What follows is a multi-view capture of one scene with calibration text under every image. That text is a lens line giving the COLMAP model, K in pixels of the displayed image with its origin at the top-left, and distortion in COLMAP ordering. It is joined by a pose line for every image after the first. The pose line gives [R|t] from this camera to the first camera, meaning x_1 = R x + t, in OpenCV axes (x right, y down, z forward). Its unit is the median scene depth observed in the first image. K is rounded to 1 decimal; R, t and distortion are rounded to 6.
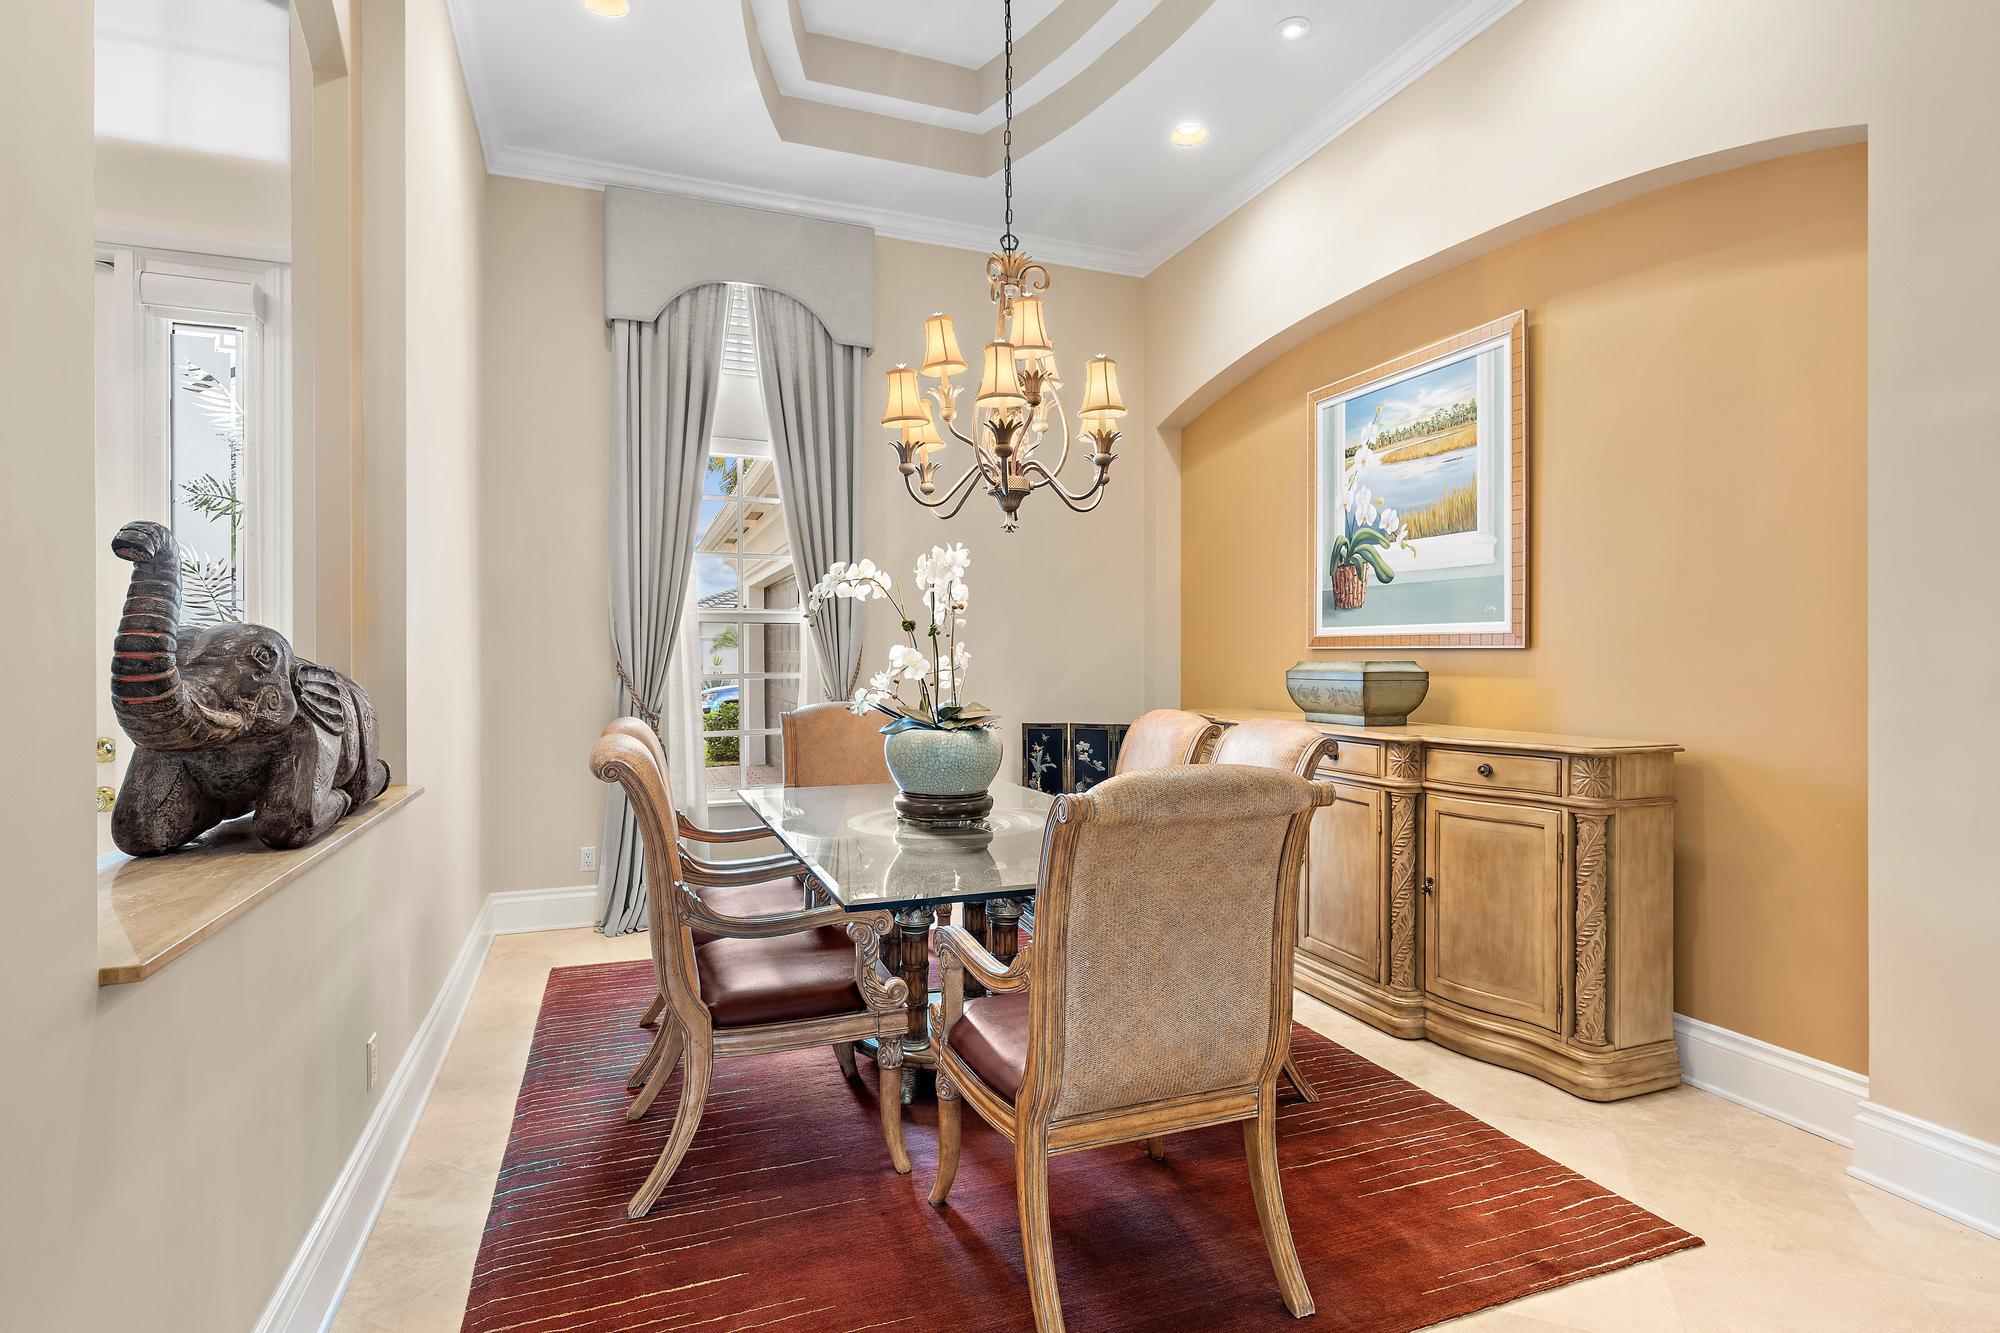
lens RADIAL K [[1004.8, 0, 998.1], [0, 1004.8, 663.1], [0, 0, 1]] dist [0.002169, 0.000341]
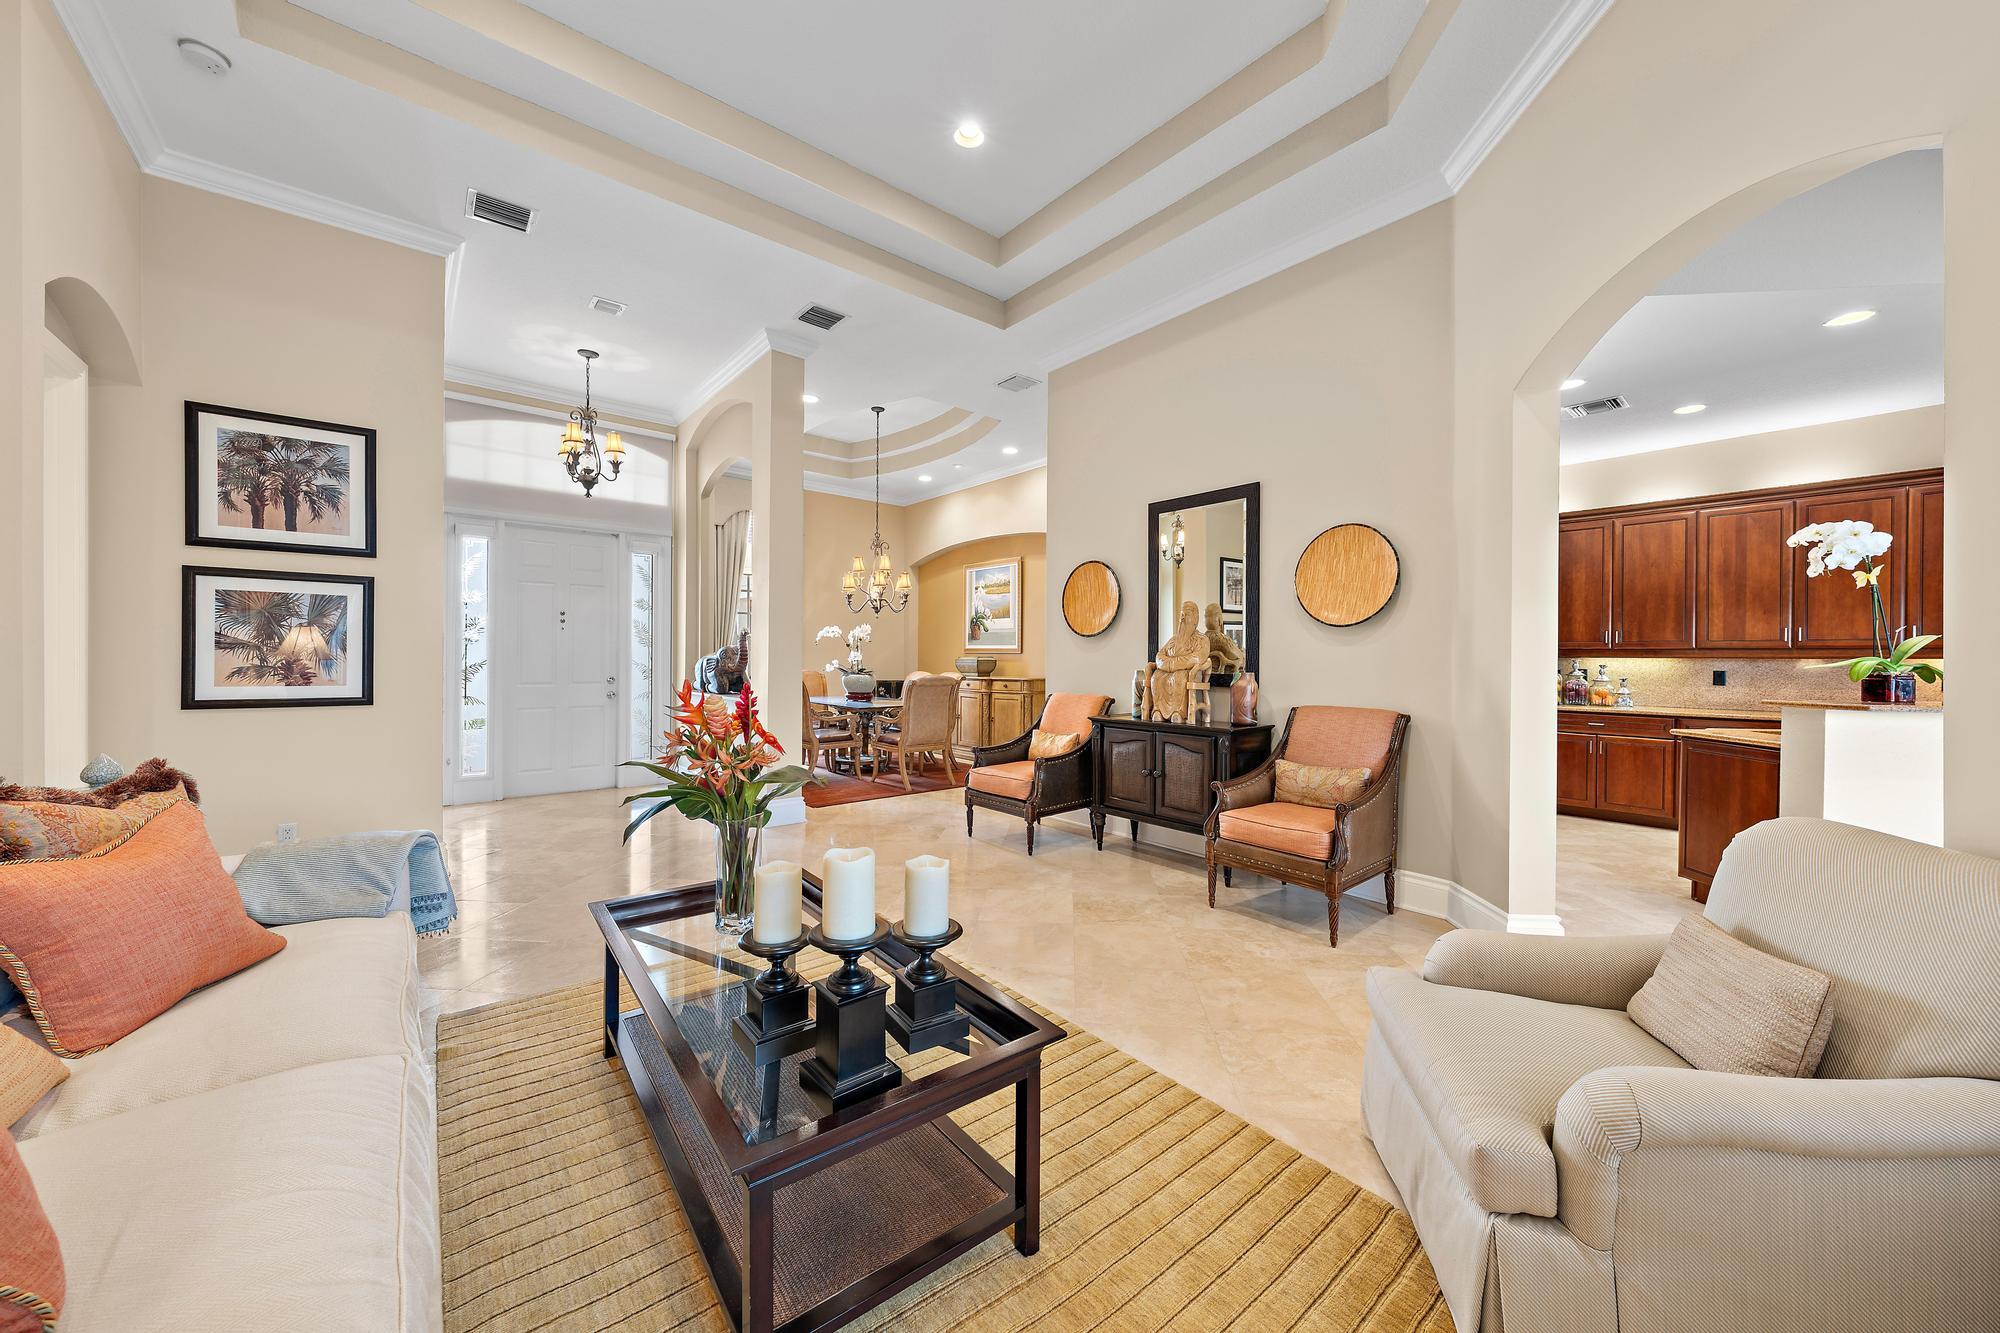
lens RADIAL K [[735.3, 0, 999.1], [0, 735.3, 658.9], [0, 0, 1]] dist [-0.000163, -0.000048]
pose [[0.950267, 0.004758, 0.311400, -0.320530], [-0.003923, 0.999987, -0.003307, 0.013599], [-0.311411, 0.001920, 0.950273, -1.314162]]
